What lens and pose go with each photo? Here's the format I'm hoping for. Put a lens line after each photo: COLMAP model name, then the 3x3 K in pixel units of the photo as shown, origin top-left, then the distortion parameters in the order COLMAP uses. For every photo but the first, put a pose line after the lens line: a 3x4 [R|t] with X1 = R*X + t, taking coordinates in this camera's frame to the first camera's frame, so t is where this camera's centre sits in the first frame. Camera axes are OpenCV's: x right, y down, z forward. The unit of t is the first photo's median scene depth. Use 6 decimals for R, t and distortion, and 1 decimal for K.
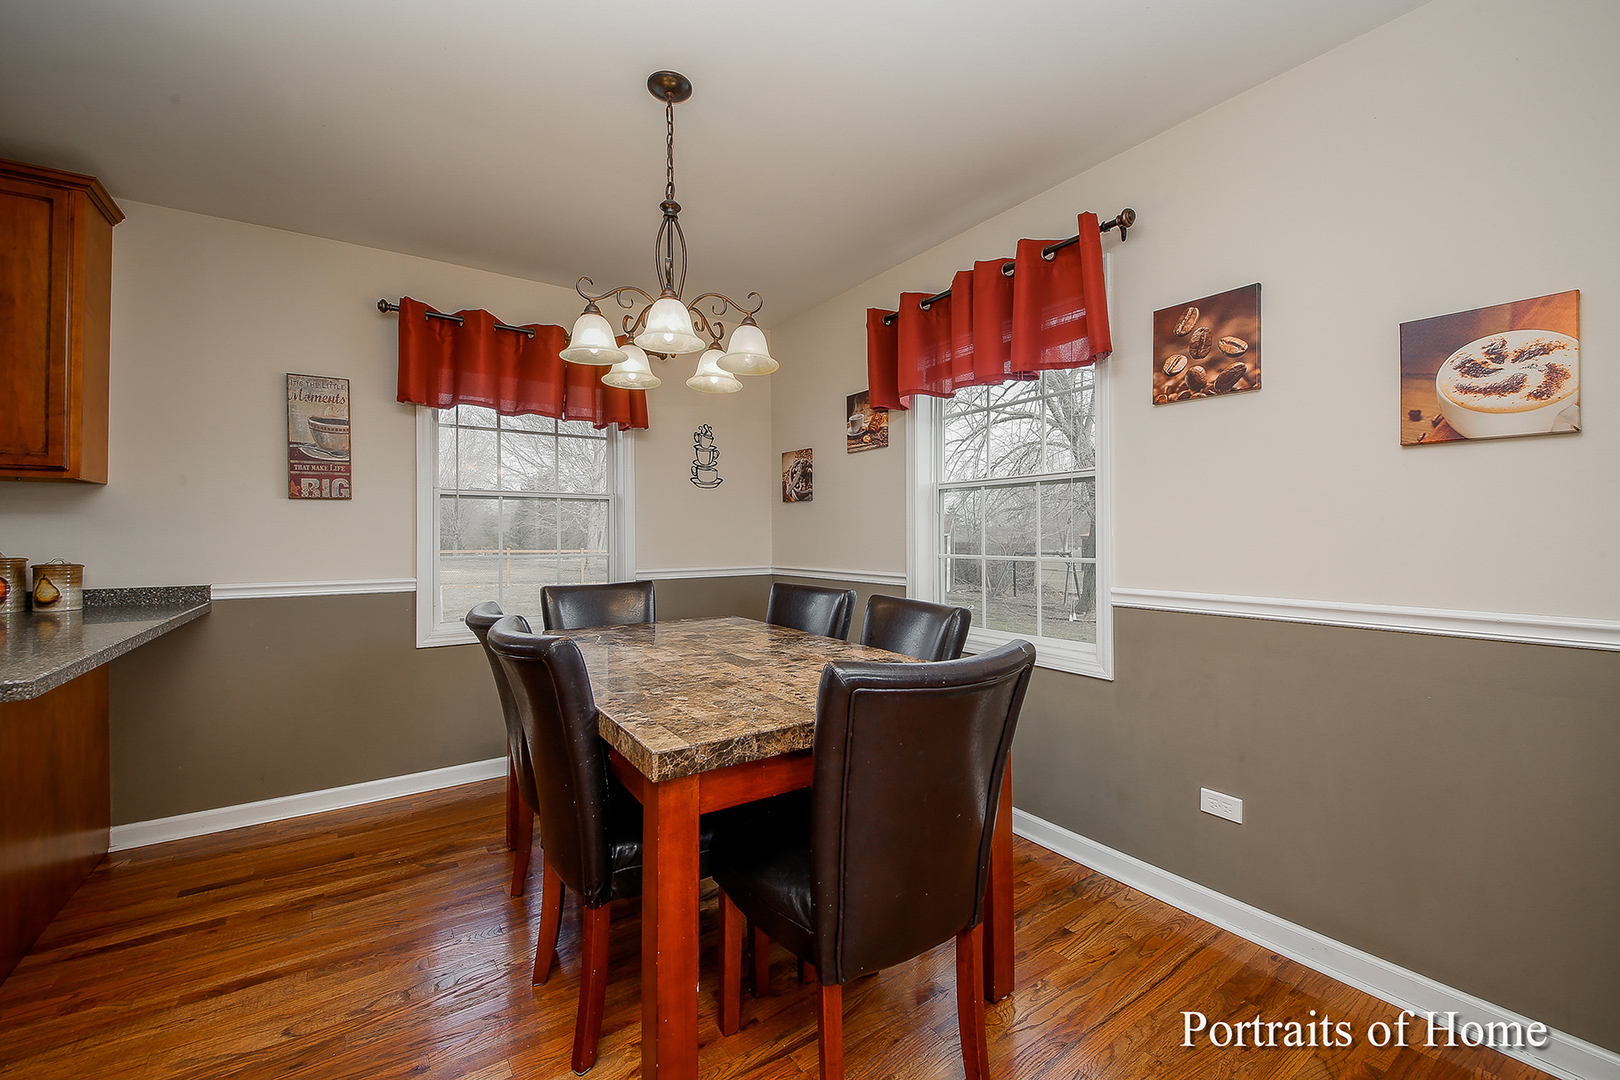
lens RADIAL K [[641.1, 0, 836.7], [0, 641.1, 538.0], [0, 0, 1]] dist [-0.021536, -0.000197]
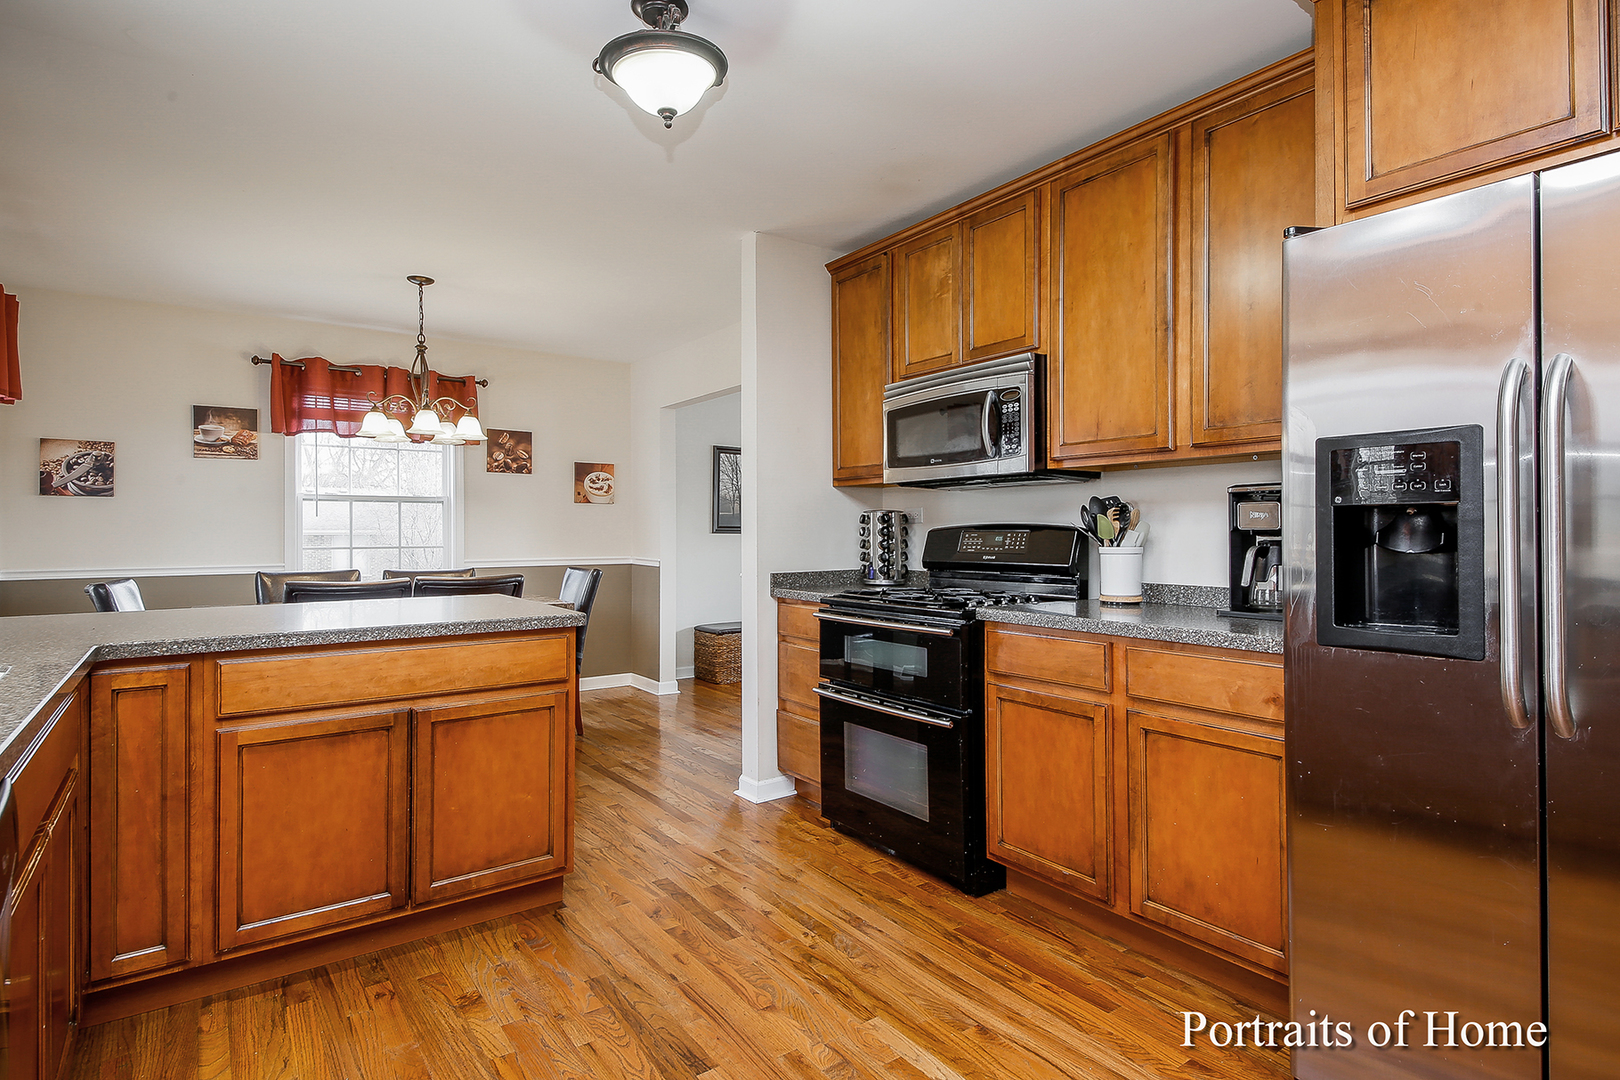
lens RADIAL K [[827.9, 0, 813.1], [0, 827.9, 534.3], [0, 0, 1]] dist [0.031854, -0.022212]
pose [[-0.023625, -0.002831, 0.999717, -2.399509], [0.005422, 0.999981, 0.002960, 0.001295], [-0.999706, 0.005490, -0.023609, -0.039675]]
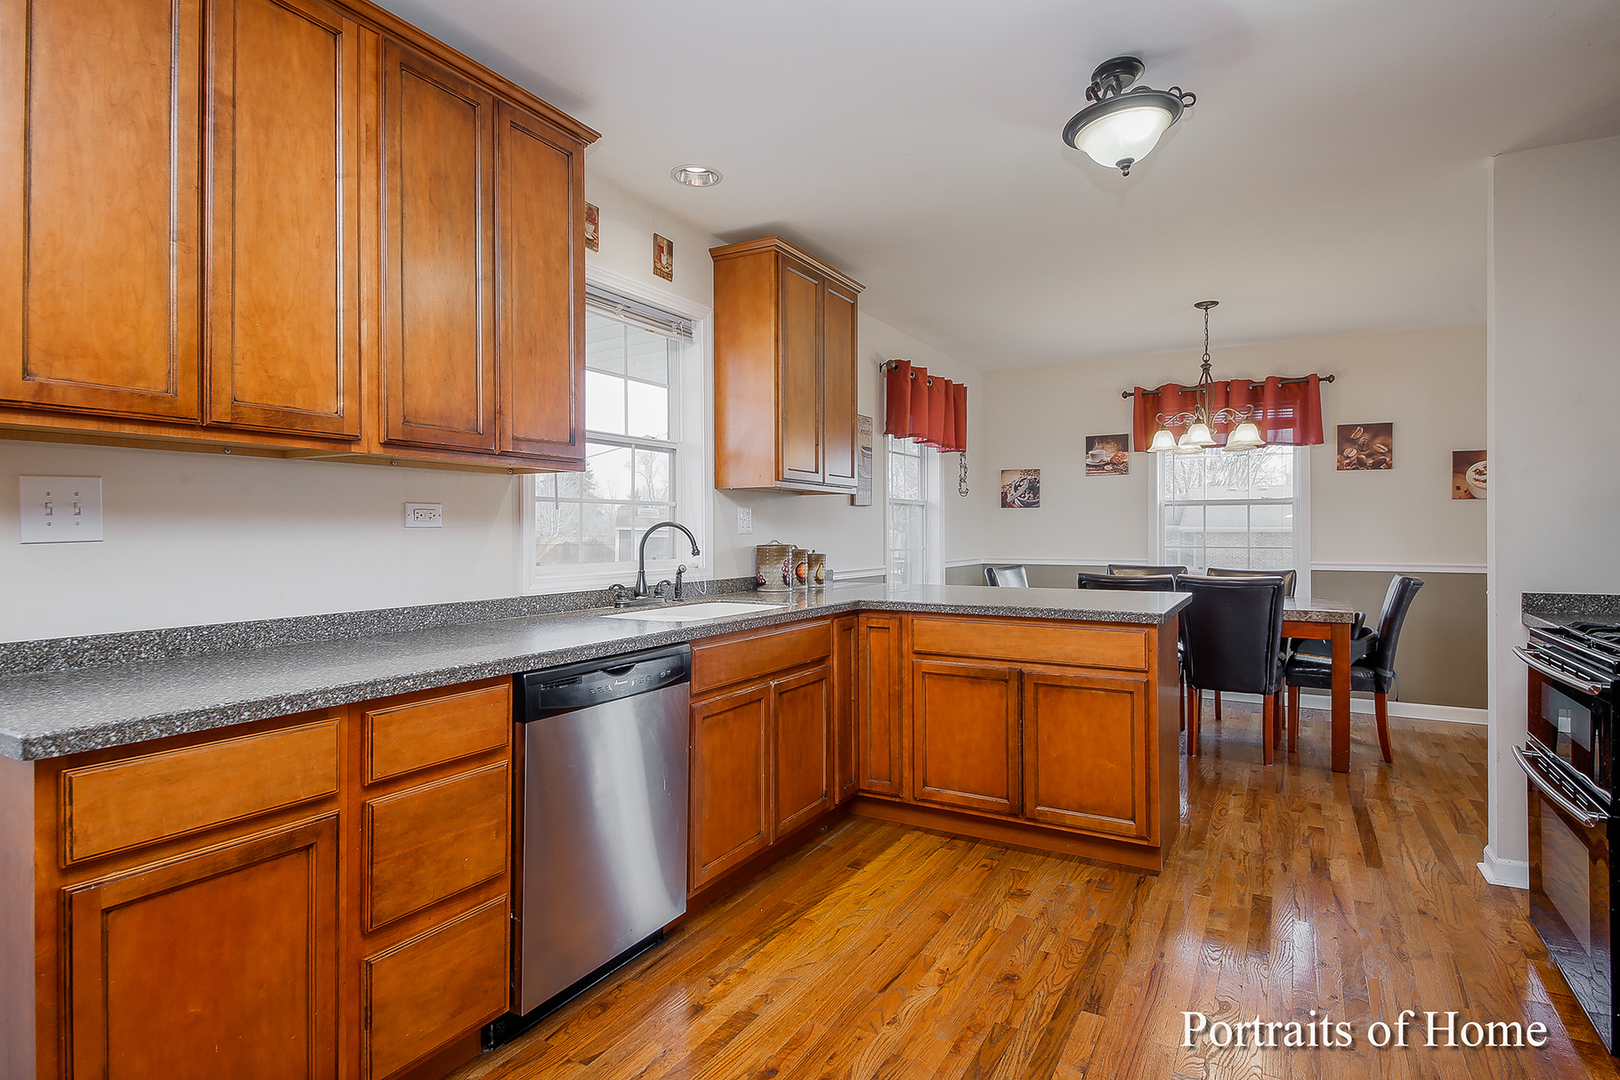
lens RADIAL K [[844.8, 0, 817.5], [0, 844.8, 531.2], [0, 0, 1]] dist [-0.006233, -0.001778]
pose [[0.902864, -0.001129, 0.429924, -2.242487], [0.001965, 0.999997, -0.001500, -0.010820], [-0.429921, 0.002199, 0.902864, -0.756943]]
